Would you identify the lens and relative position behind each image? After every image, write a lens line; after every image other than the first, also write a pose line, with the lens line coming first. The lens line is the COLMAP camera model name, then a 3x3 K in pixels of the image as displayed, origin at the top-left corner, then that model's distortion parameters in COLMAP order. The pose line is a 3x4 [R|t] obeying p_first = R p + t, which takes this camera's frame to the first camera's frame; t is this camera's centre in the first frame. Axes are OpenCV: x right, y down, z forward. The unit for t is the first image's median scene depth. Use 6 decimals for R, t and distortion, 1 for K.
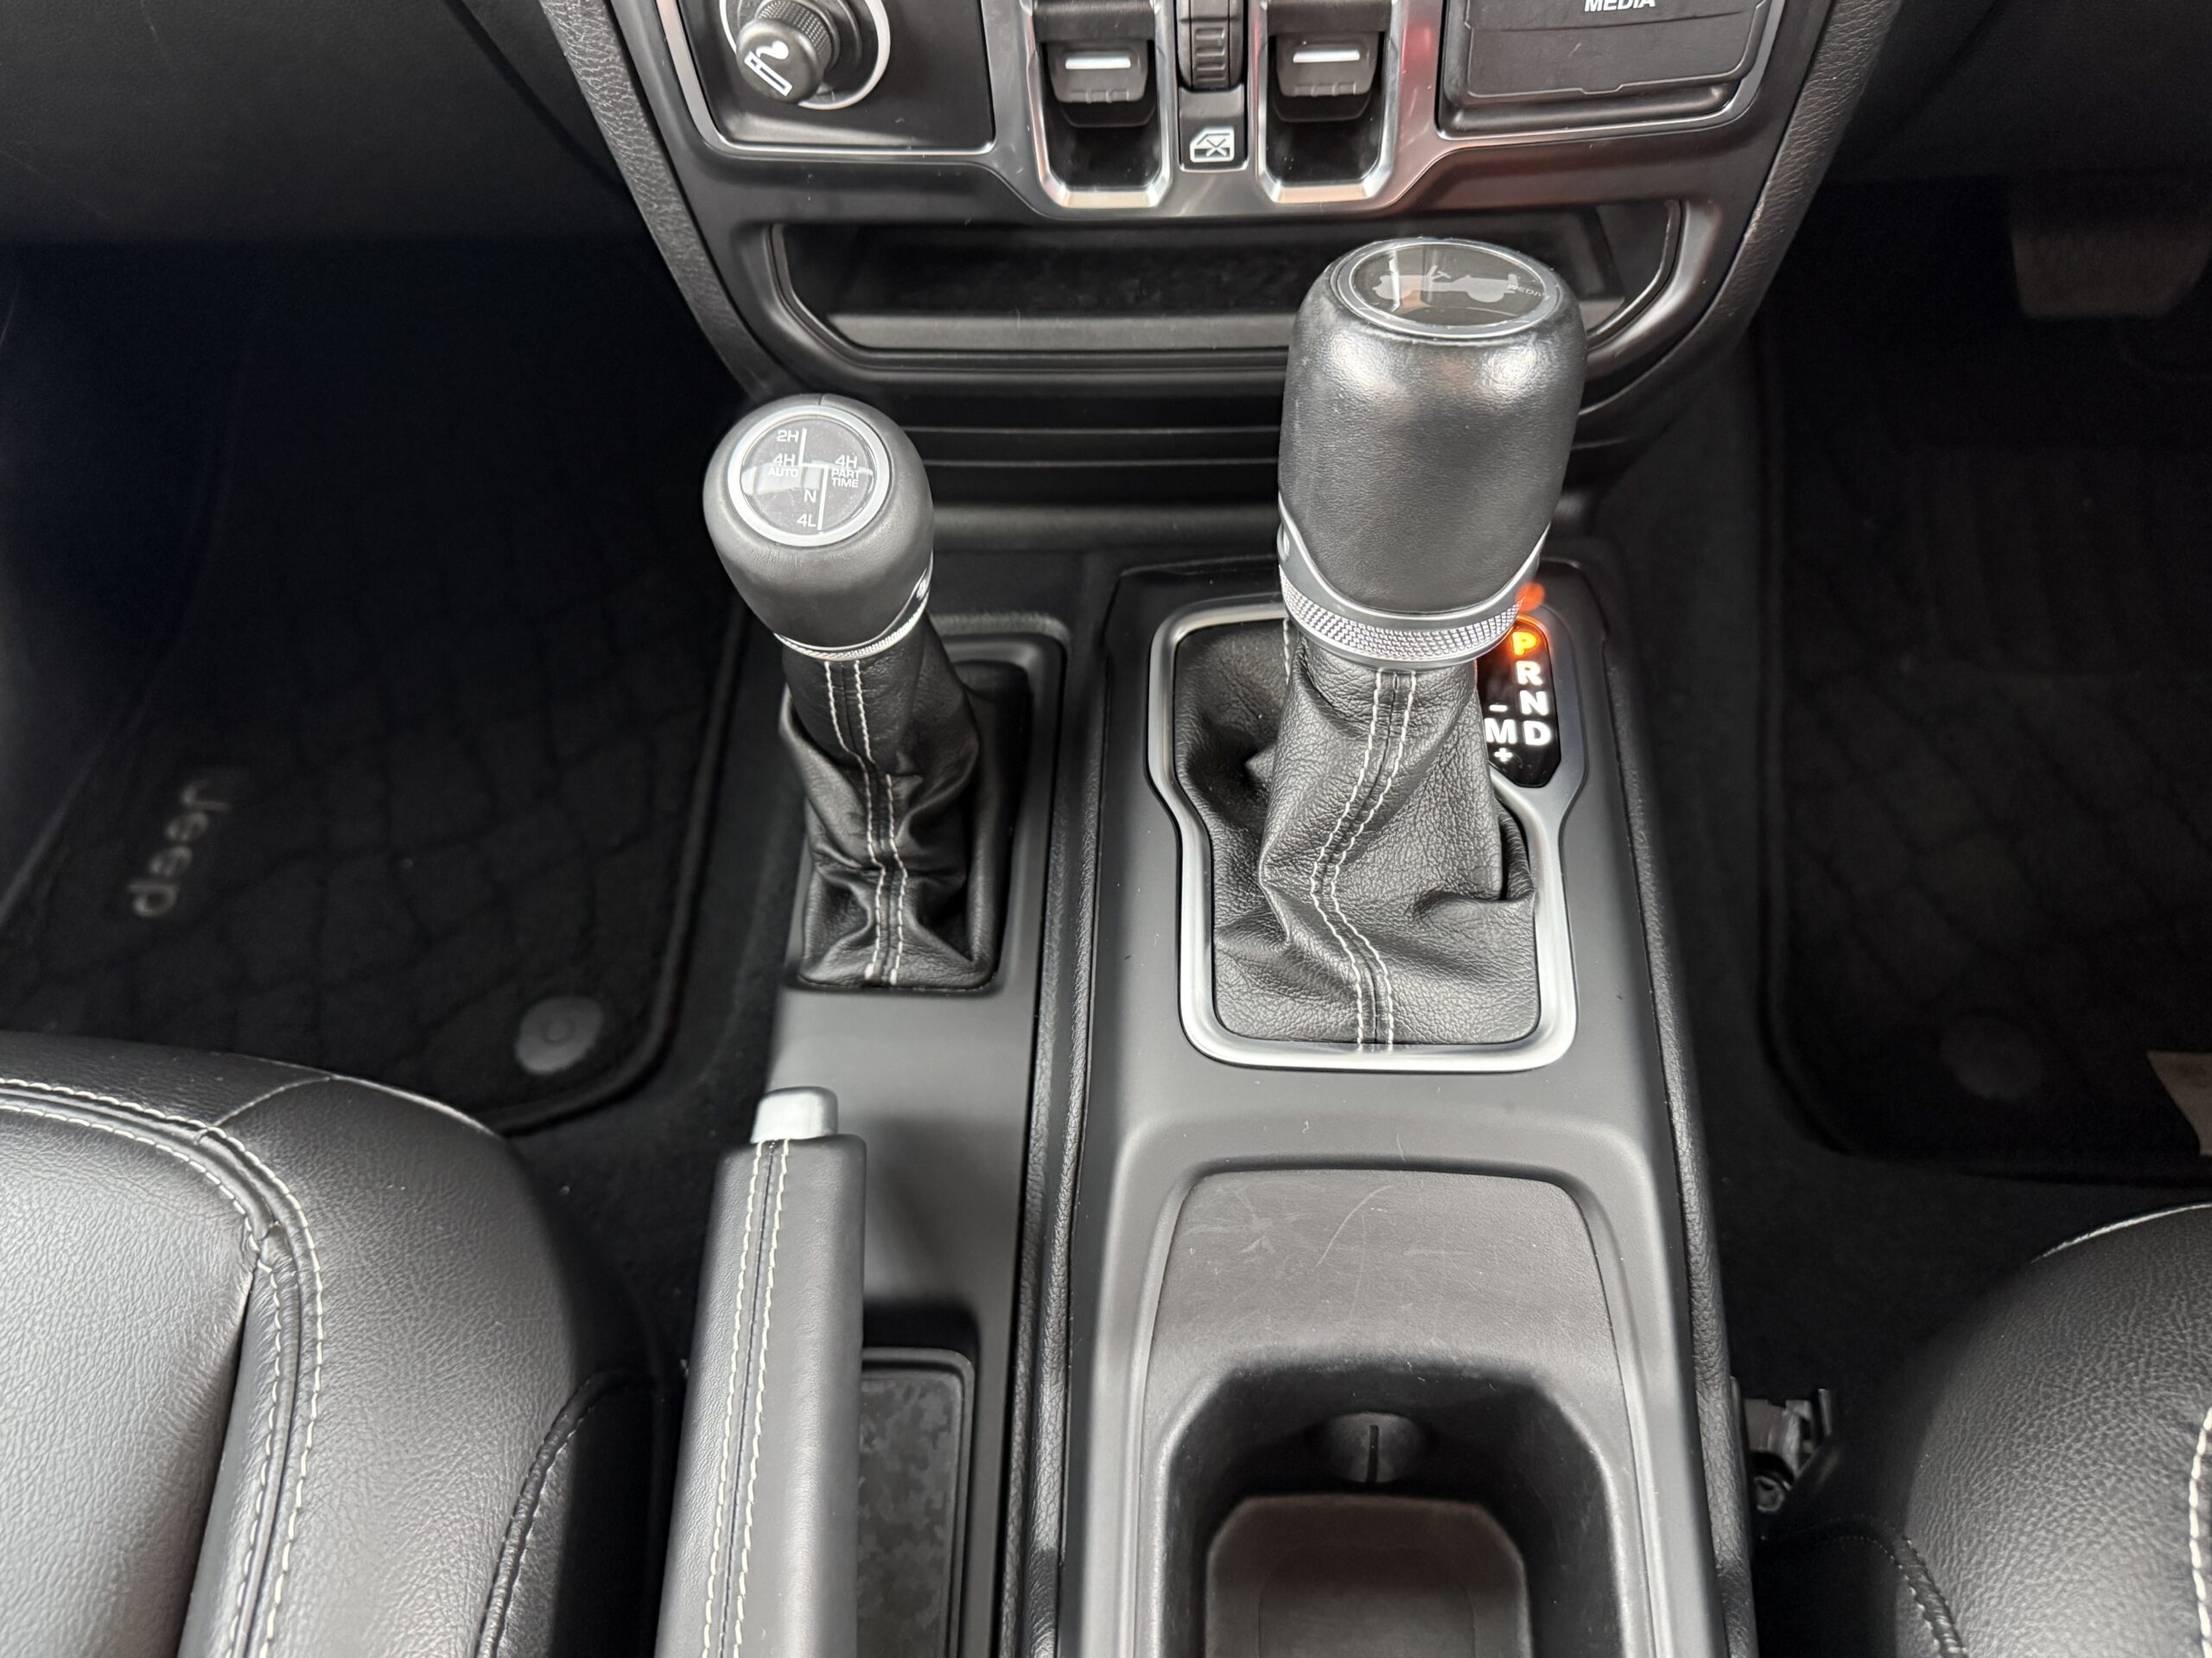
lens RADIAL K [[1563.3, 0, 1103.6], [0, 1563.3, 790.0], [0, 0, 1]] dist [0.069958, -0.128053]
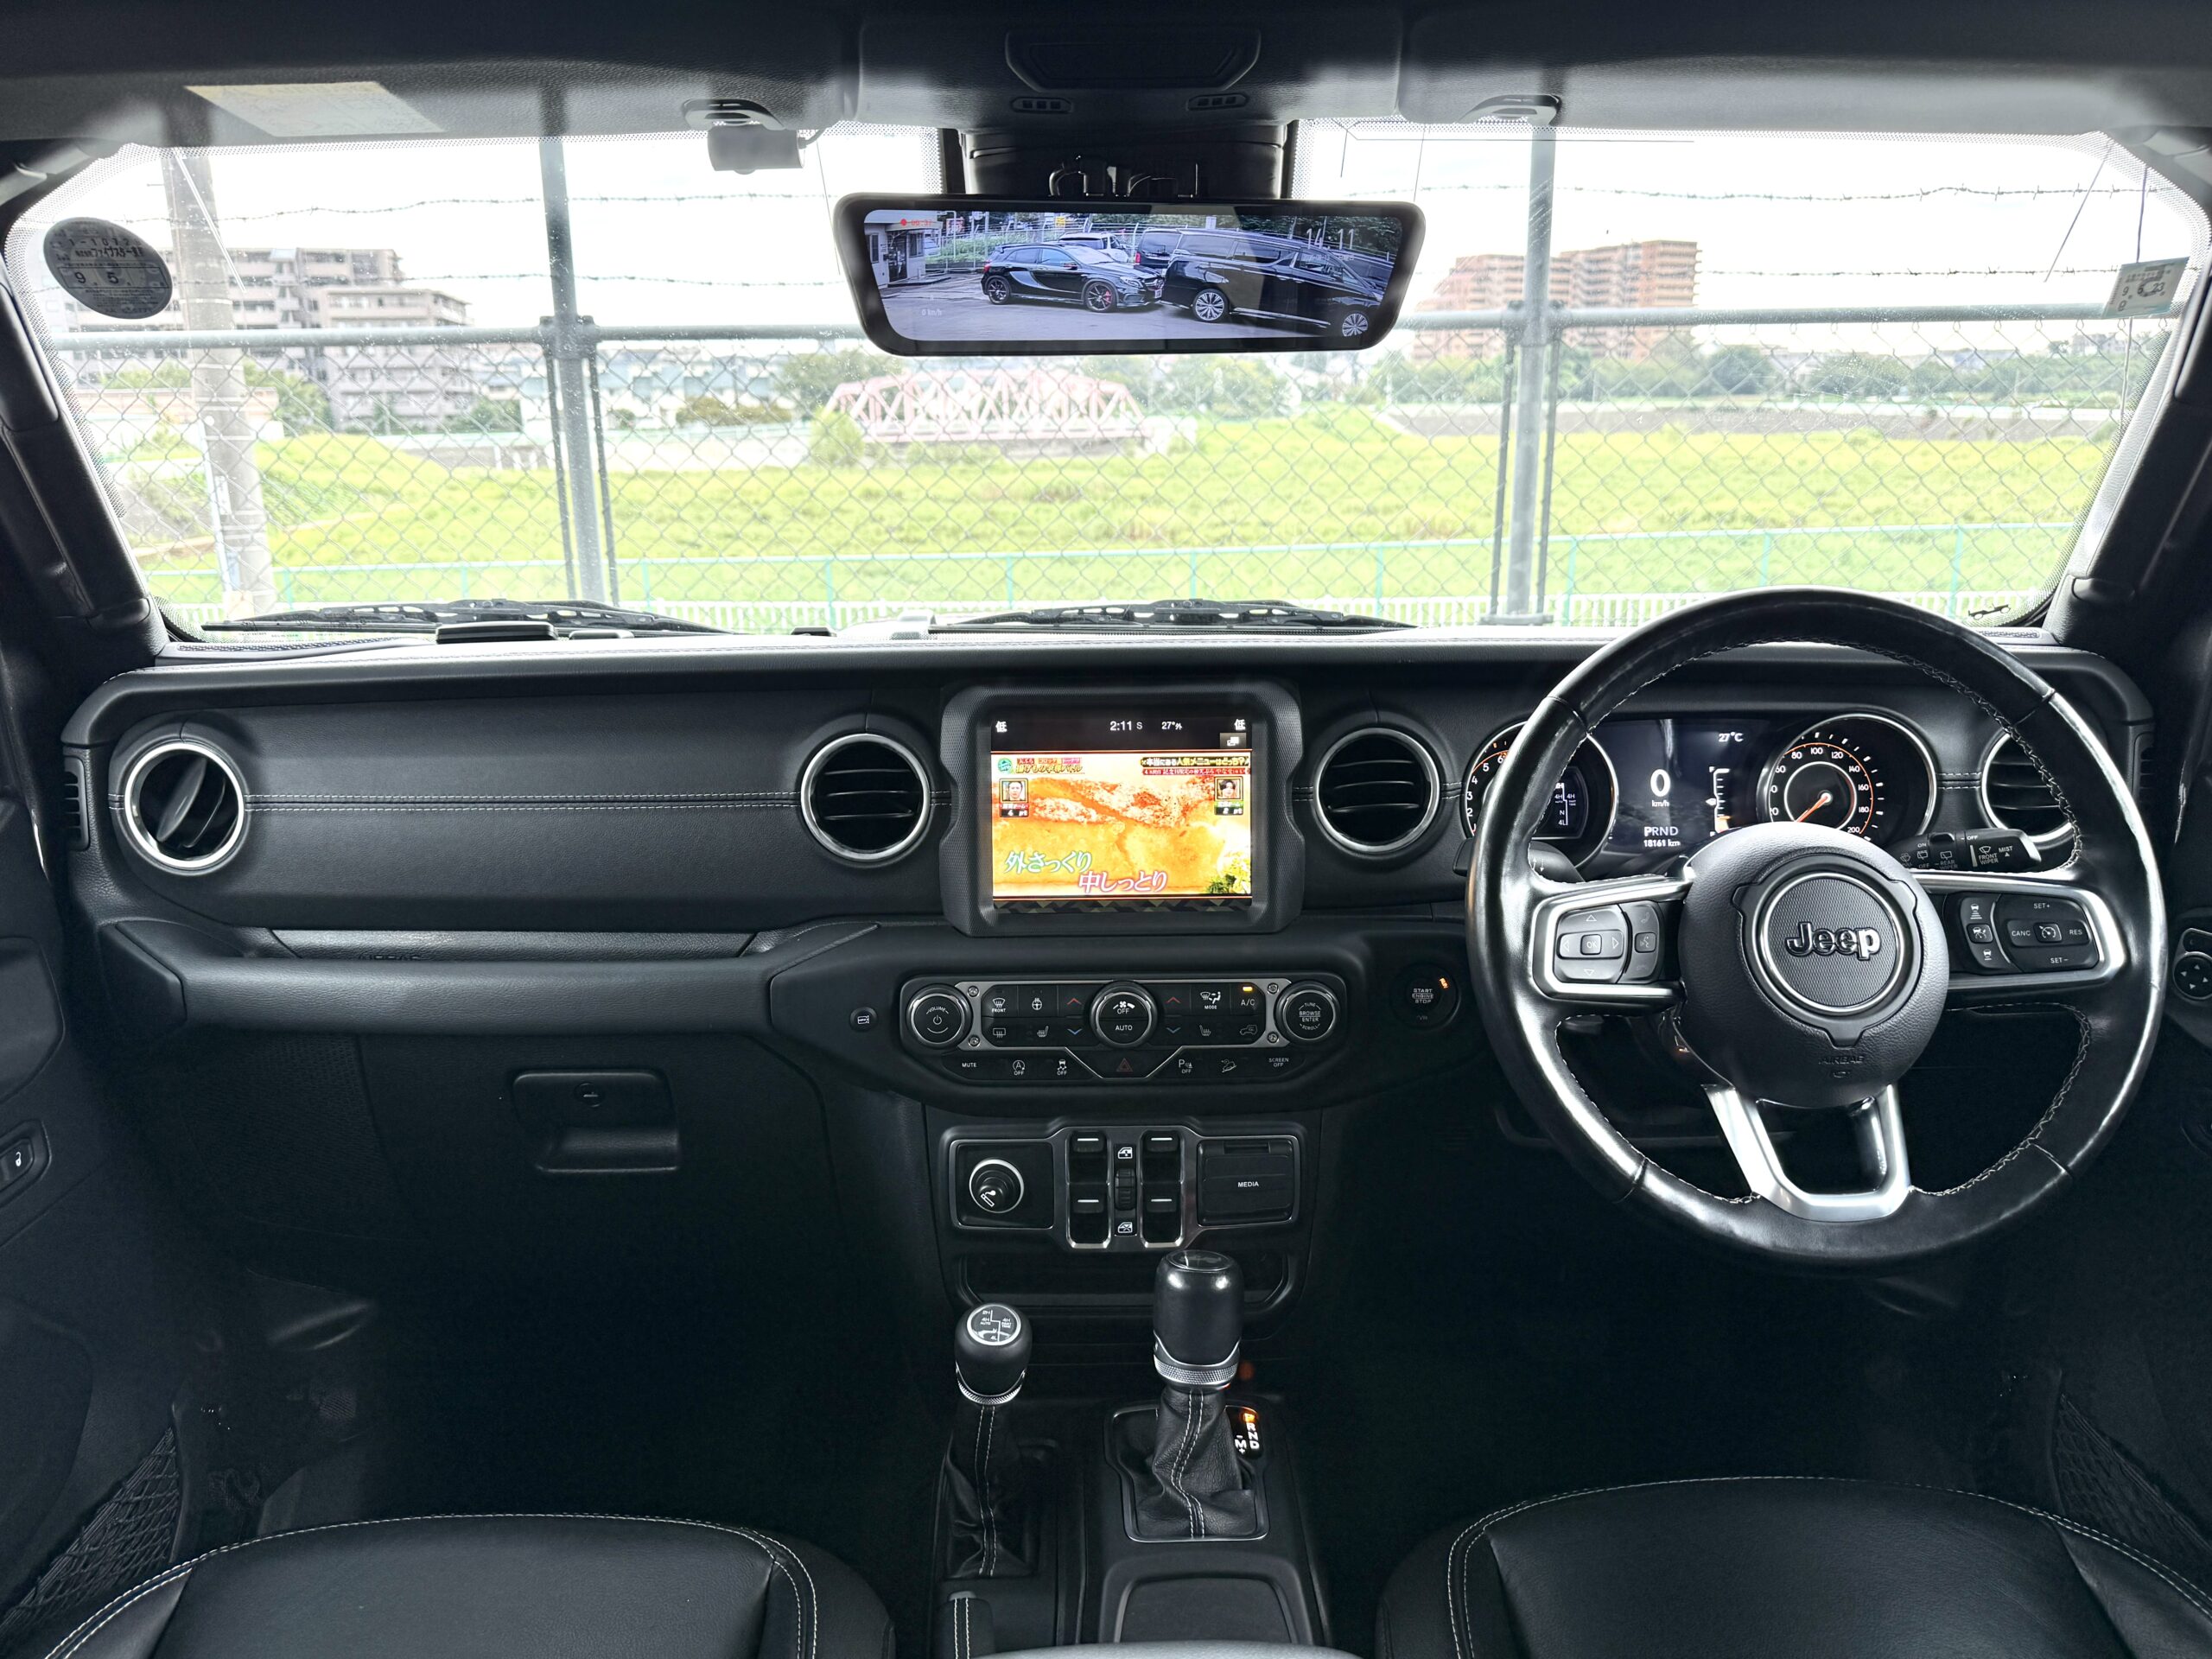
lens RADIAL K [[1580.7, 0, 1084.6], [0, 1580.7, 830.2], [0, 0, 1]] dist [0.145982, -0.369954]
pose [[0.996030, 0.044696, 0.076985, -0.279829], [0.016384, 0.757998, -0.652051, 1.010502], [-0.087499, 0.650724, 0.754256, -1.804149]]
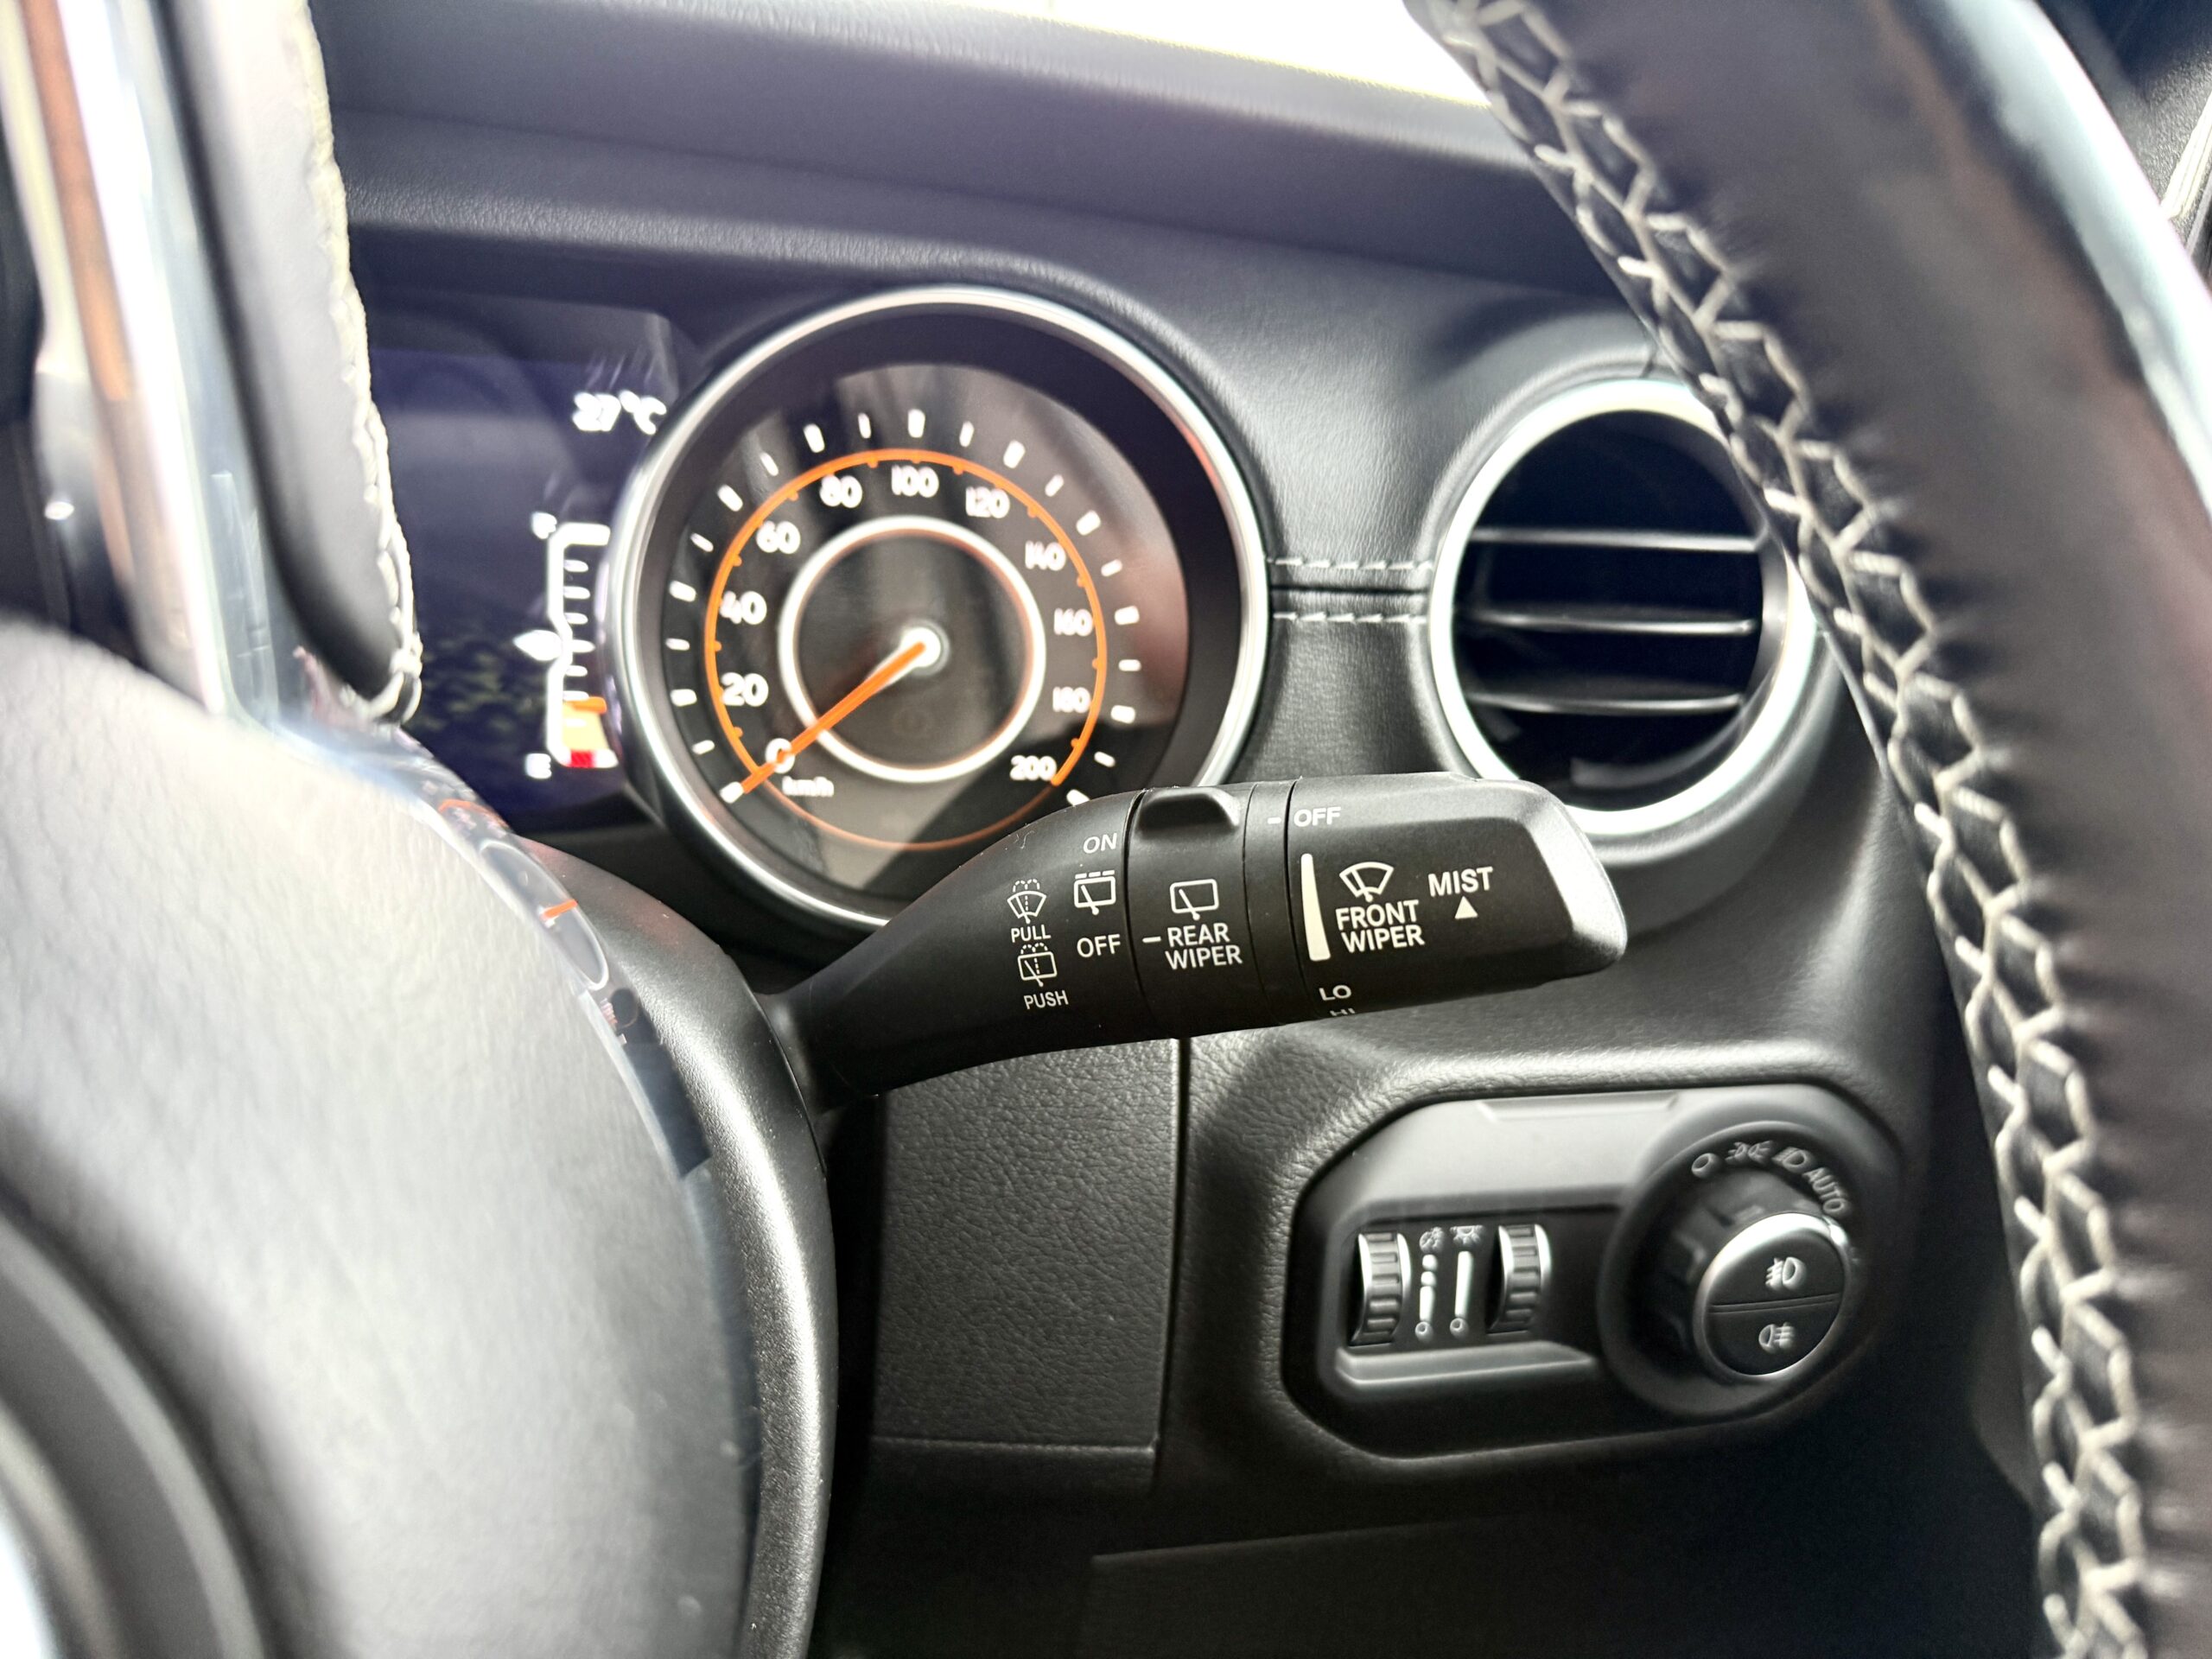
lens RADIAL K [[1555.4, 0, 1106.0], [0, 1555.4, 829.5], [0, 0, 1]] dist [0.194681, -0.346595]
pose [[0.951113, 0.069415, 0.300941, 1.266931], [0.132785, 0.787847, -0.601386, -0.475654], [-0.278841, 0.611946, 0.740115, -0.182537]]
